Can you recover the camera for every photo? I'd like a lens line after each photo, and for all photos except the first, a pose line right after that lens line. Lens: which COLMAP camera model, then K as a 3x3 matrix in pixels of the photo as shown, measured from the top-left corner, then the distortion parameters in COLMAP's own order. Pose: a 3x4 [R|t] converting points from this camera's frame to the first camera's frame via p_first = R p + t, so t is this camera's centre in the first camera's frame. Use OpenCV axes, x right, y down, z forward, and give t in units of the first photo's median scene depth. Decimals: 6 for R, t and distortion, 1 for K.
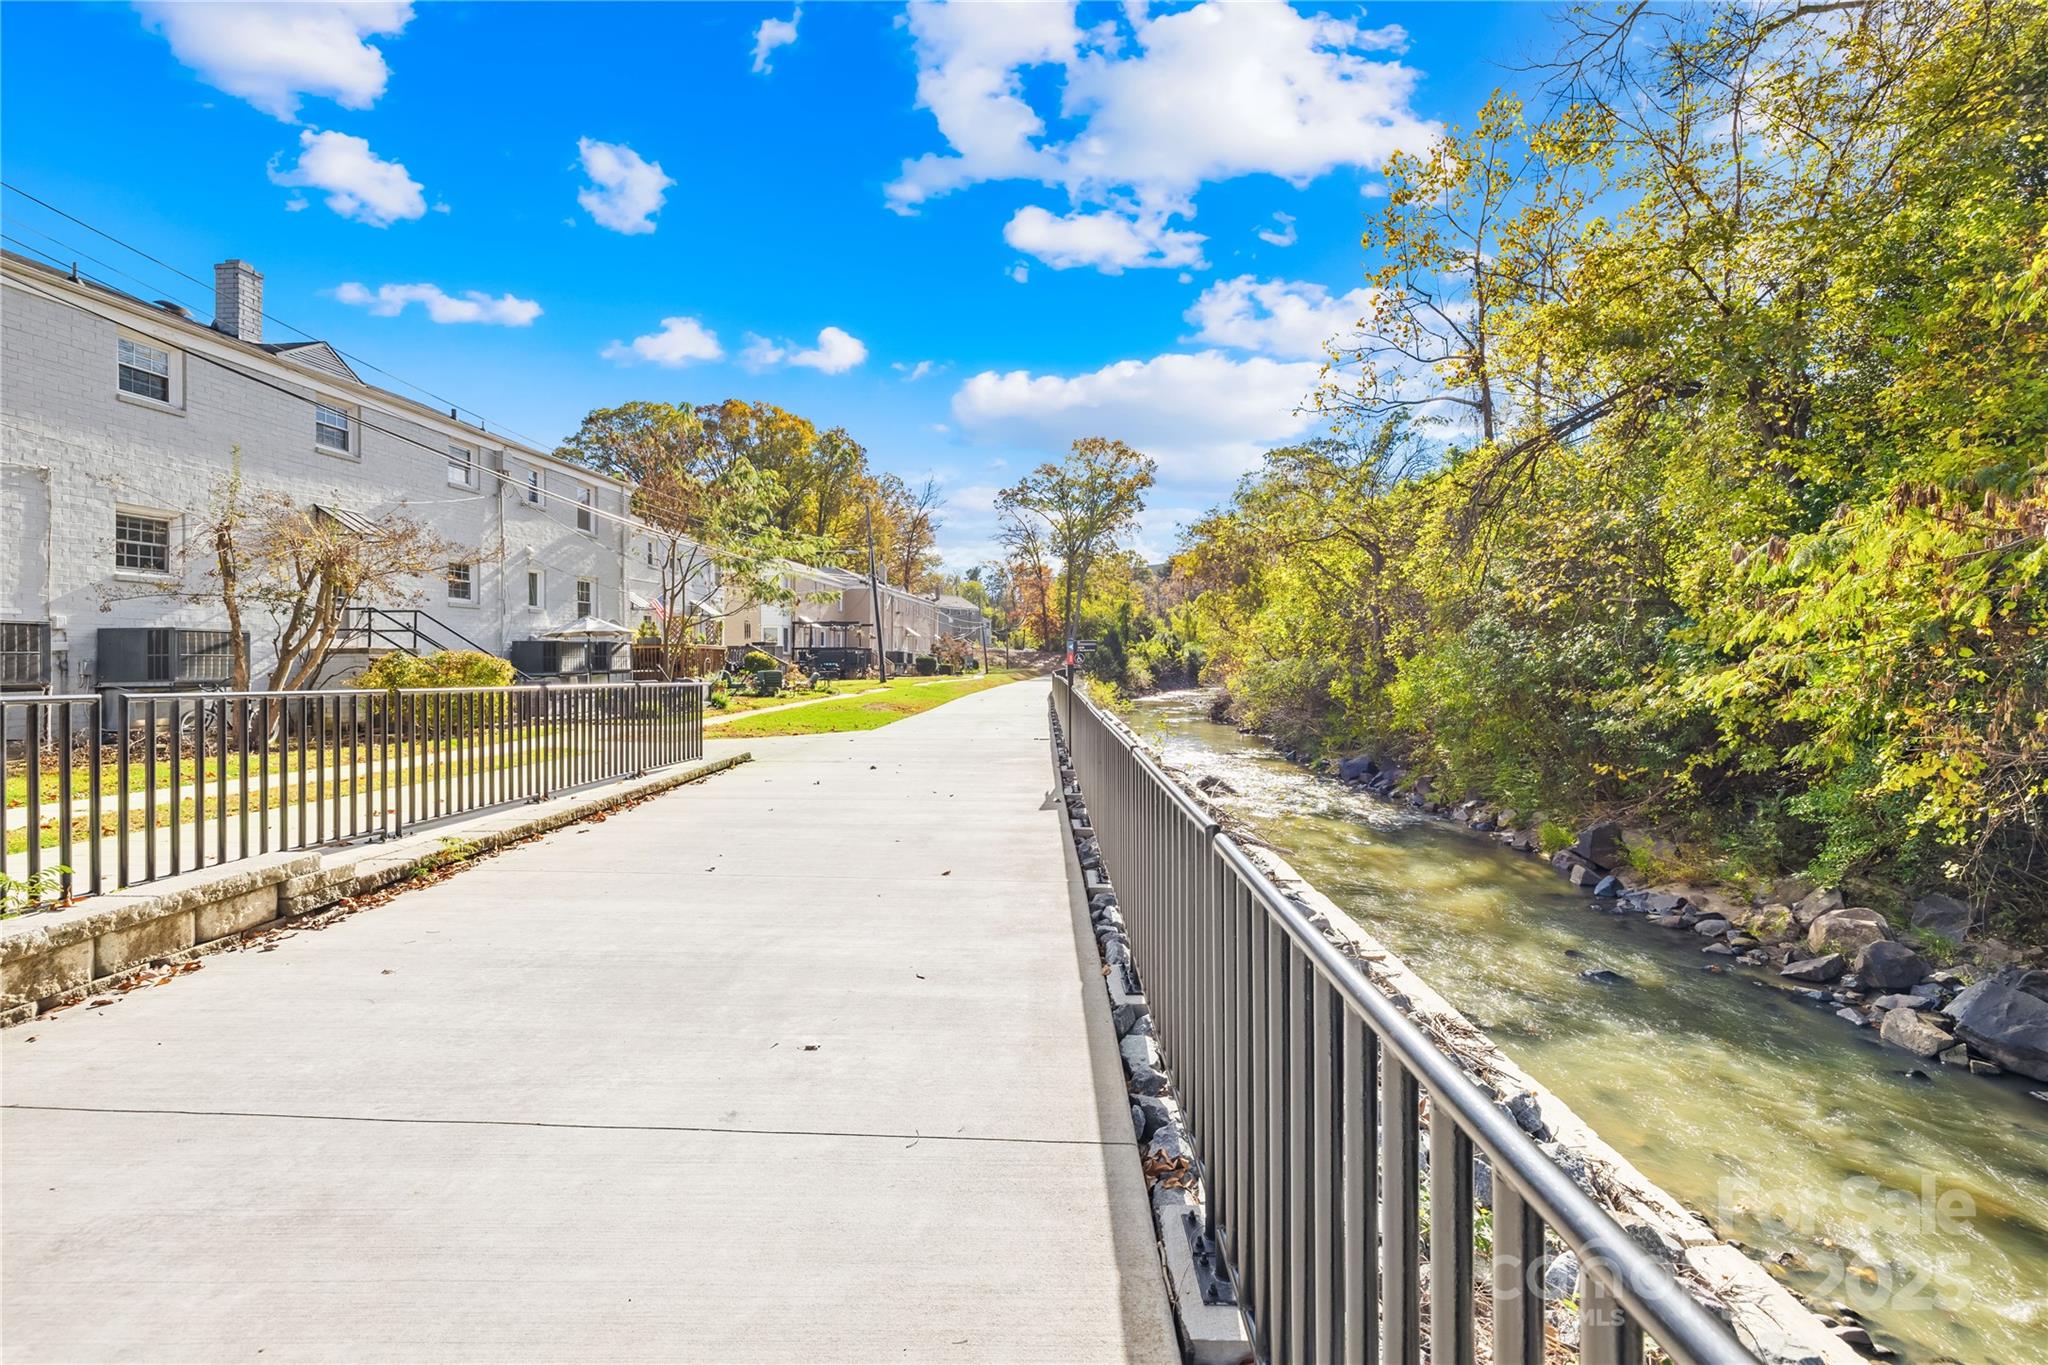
lens RADIAL K [[910.7, 0, 1007.7], [0, 910.7, 683.1], [0, 0, 1]] dist [-0.033298, 0.014692]
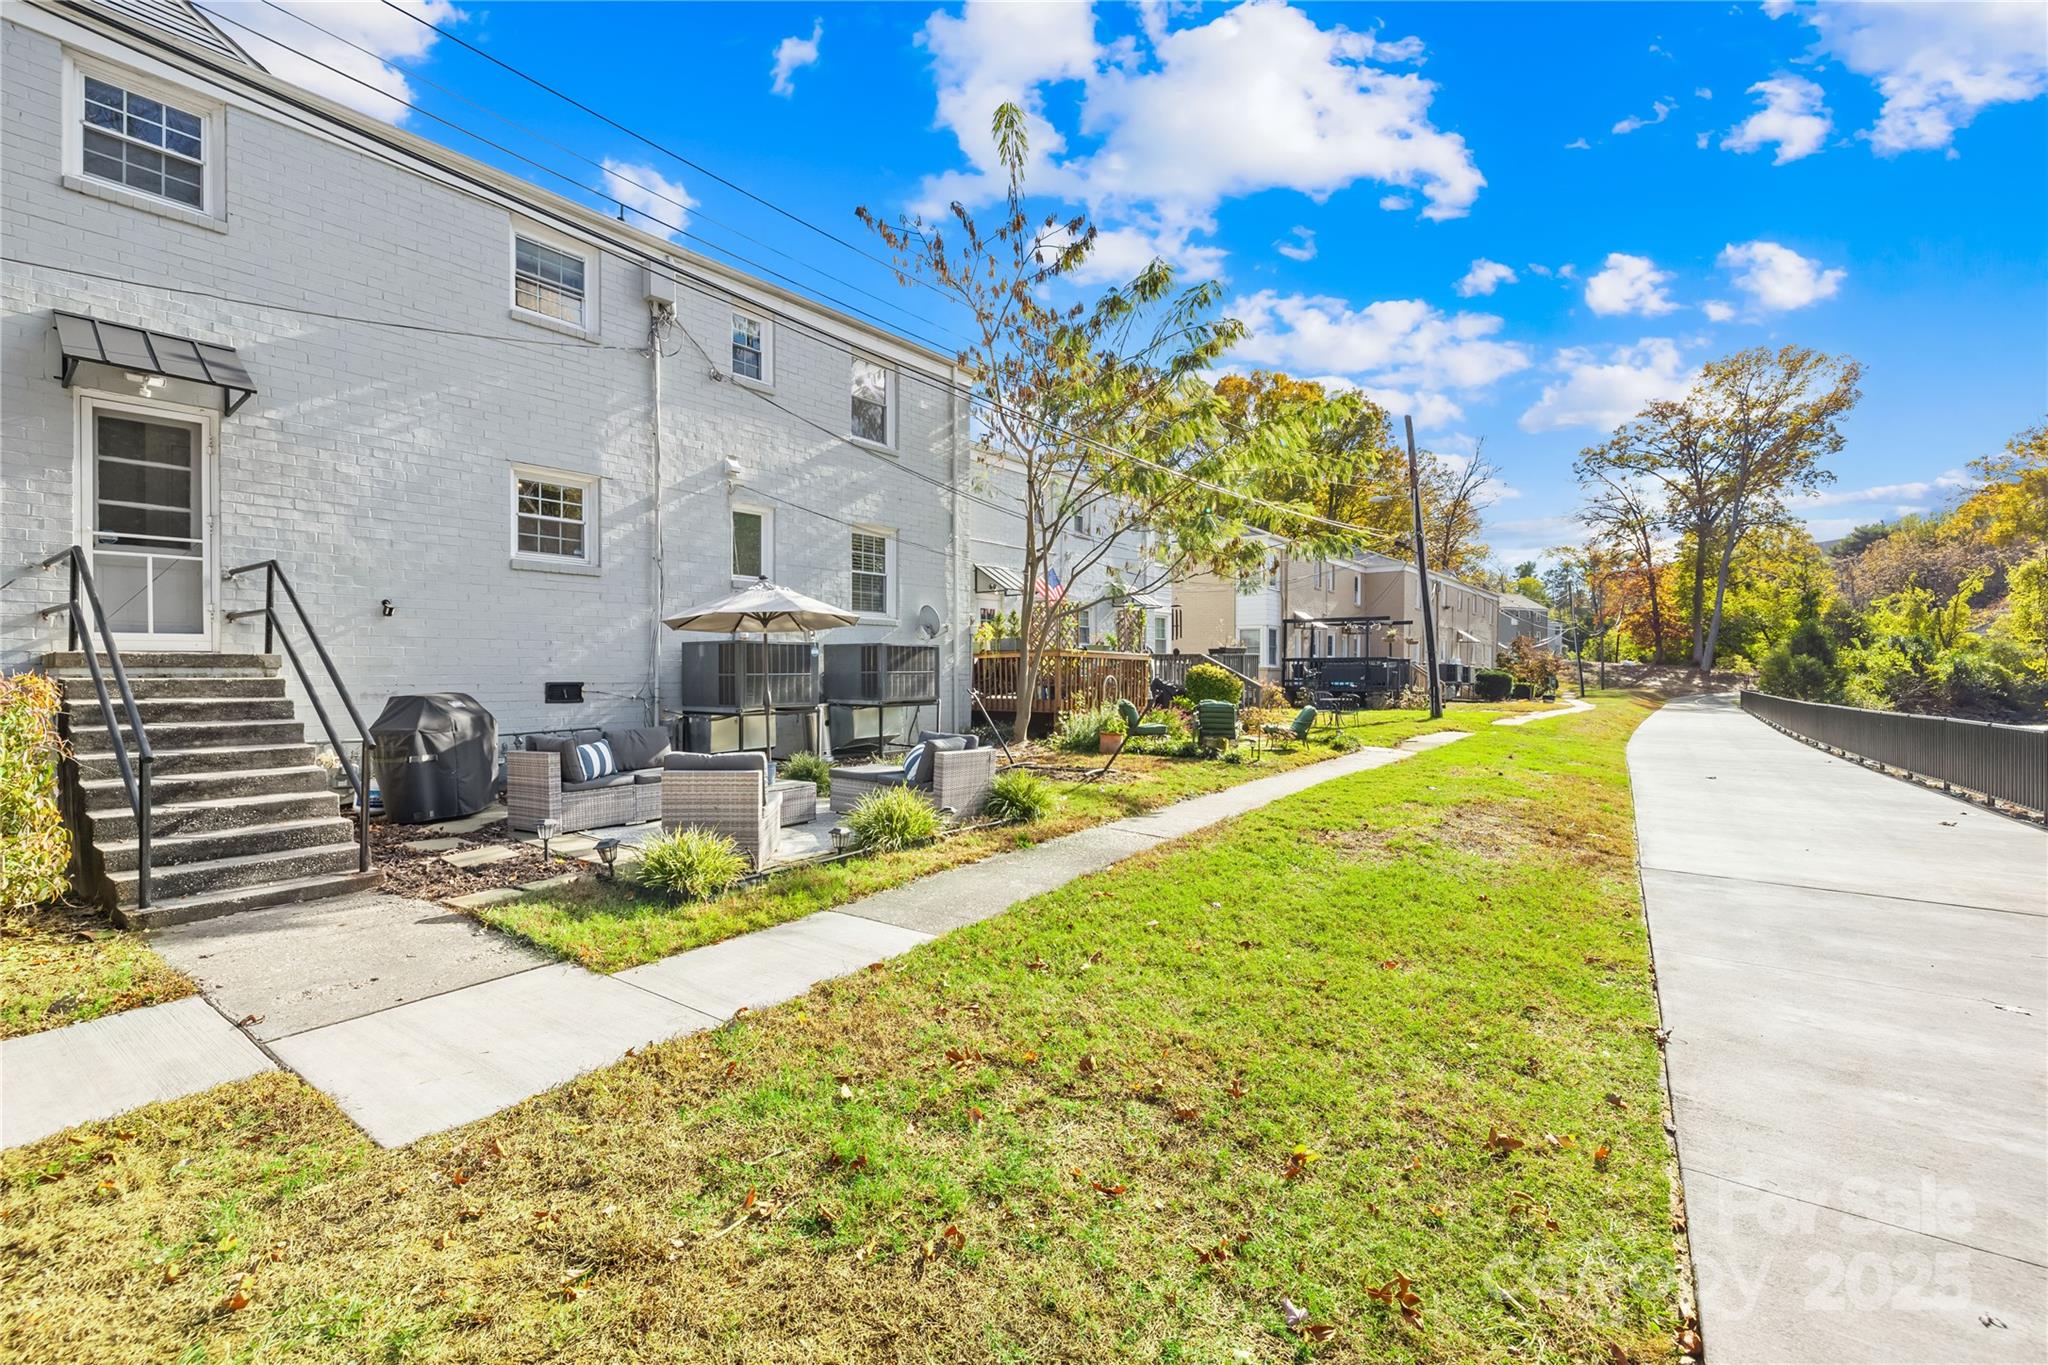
lens RADIAL K [[910.7, 0, 1007.7], [0, 910.7, 683.1], [0, 0, 1]] dist [-0.033298, 0.014692]
pose [[0.854541, 0.010770, -0.519272, -0.030986], [-0.018430, 0.999784, -0.009592, -0.005280], [0.519057, 0.017767, 0.854555, 0.159898]]
